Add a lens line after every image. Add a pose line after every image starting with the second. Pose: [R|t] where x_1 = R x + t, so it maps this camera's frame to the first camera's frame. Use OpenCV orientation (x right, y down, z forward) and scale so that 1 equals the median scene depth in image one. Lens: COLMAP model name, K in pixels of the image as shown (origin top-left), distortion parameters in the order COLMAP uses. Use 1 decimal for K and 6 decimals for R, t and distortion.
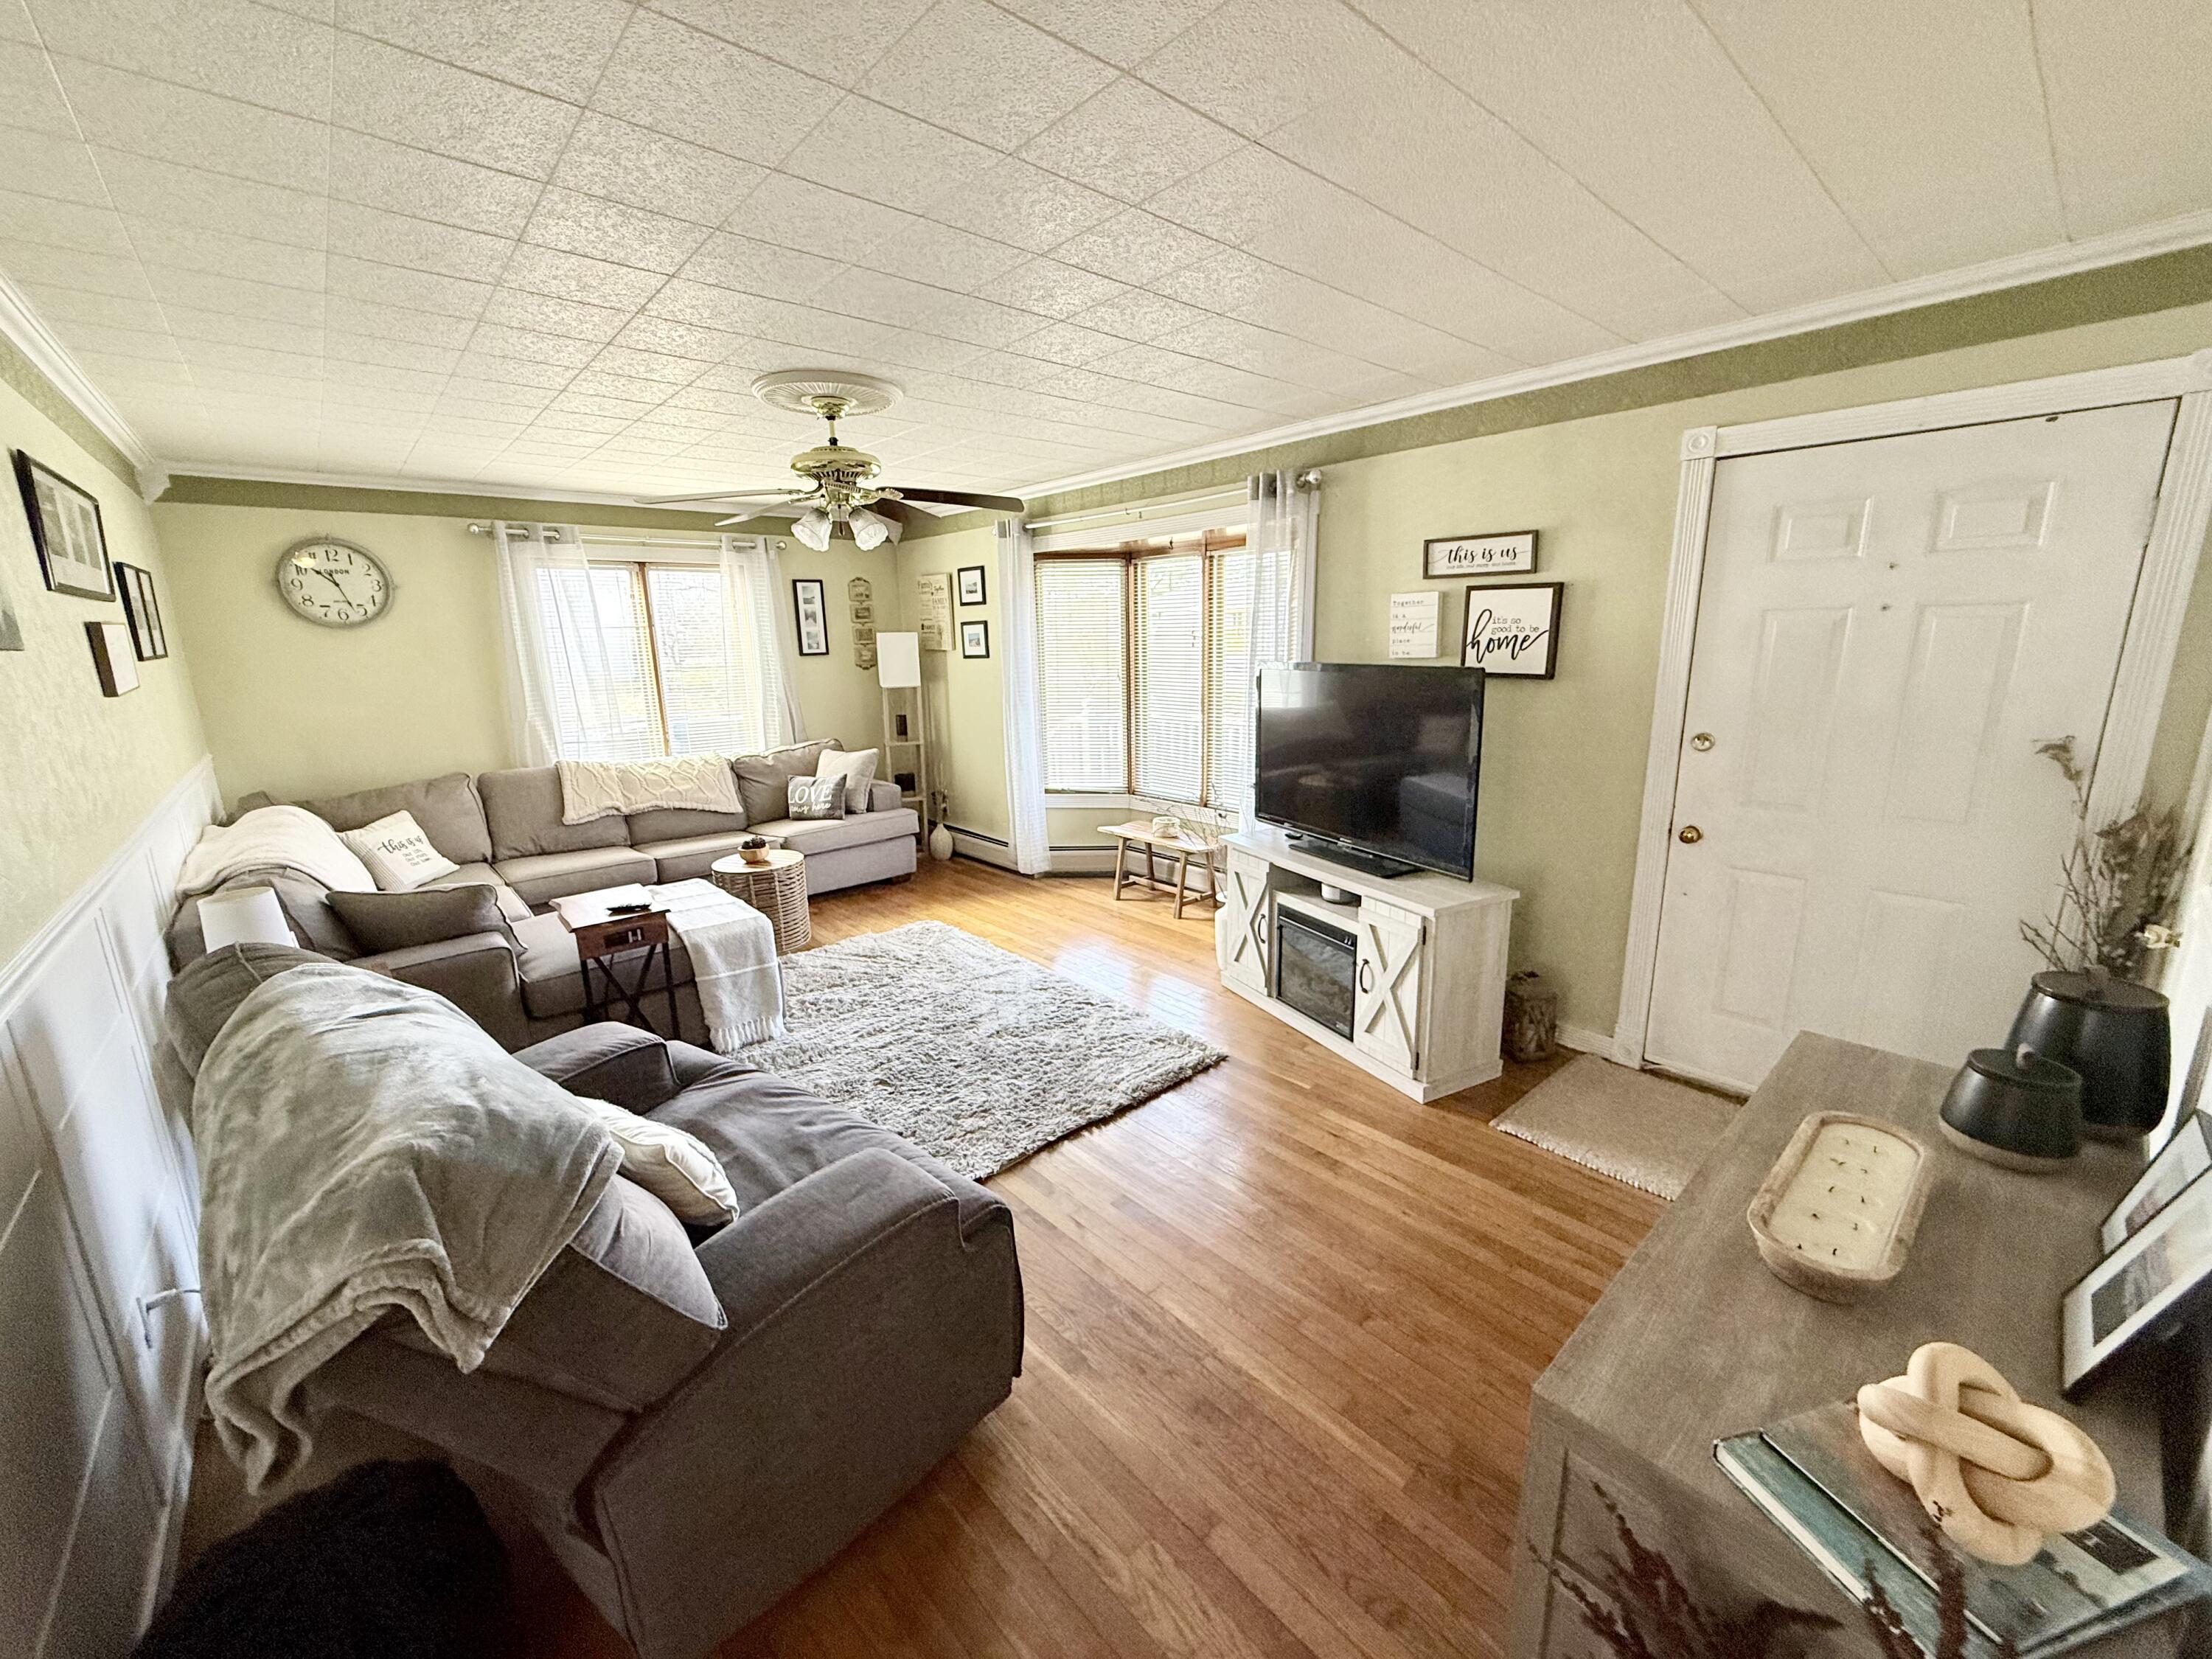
lens RADIAL K [[881.3, 0, 1104.4], [0, 881.3, 827.2], [0, 0, 1]] dist [0.001012, 0.000085]
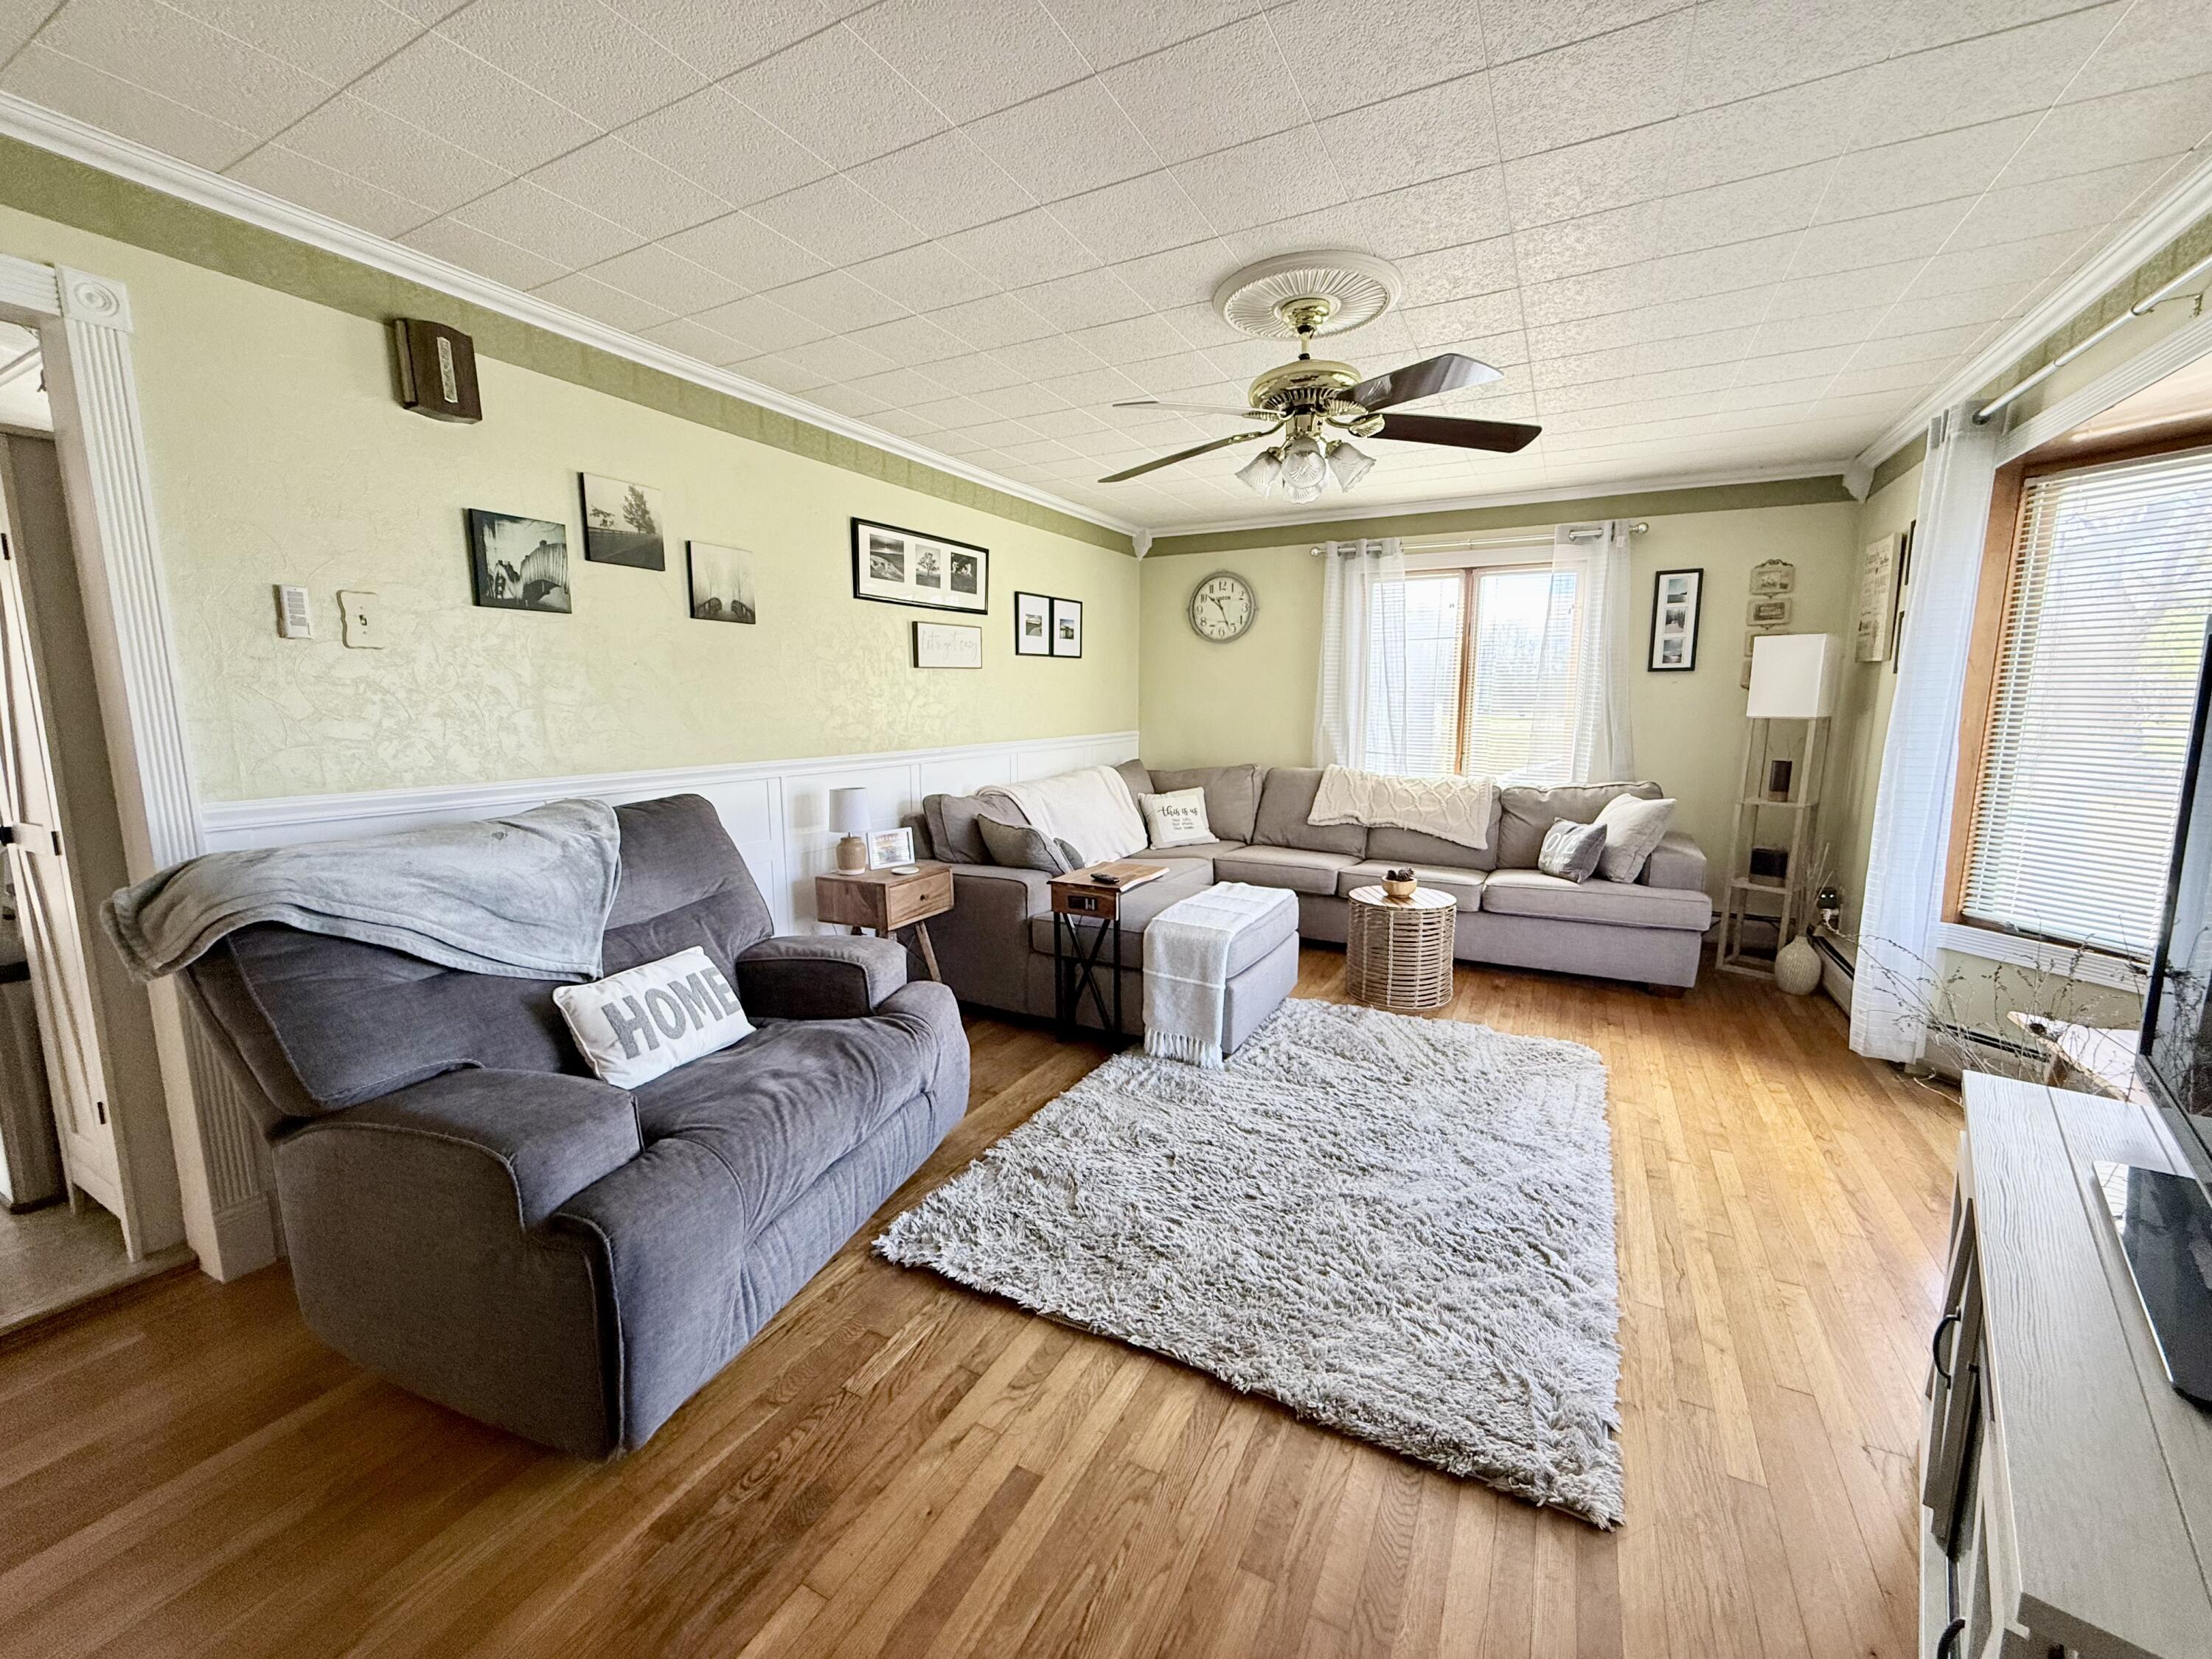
lens RADIAL K [[881.3, 0, 1102.9], [0, 881.3, 827.9], [0, 0, 1]] dist [0.001012, 0.000085]
pose [[0.350026, 0.157624, -0.923383, 0.274744], [-0.210609, 0.973746, 0.086386, -0.038069], [0.912757, 0.164236, 0.374033, 0.394686]]
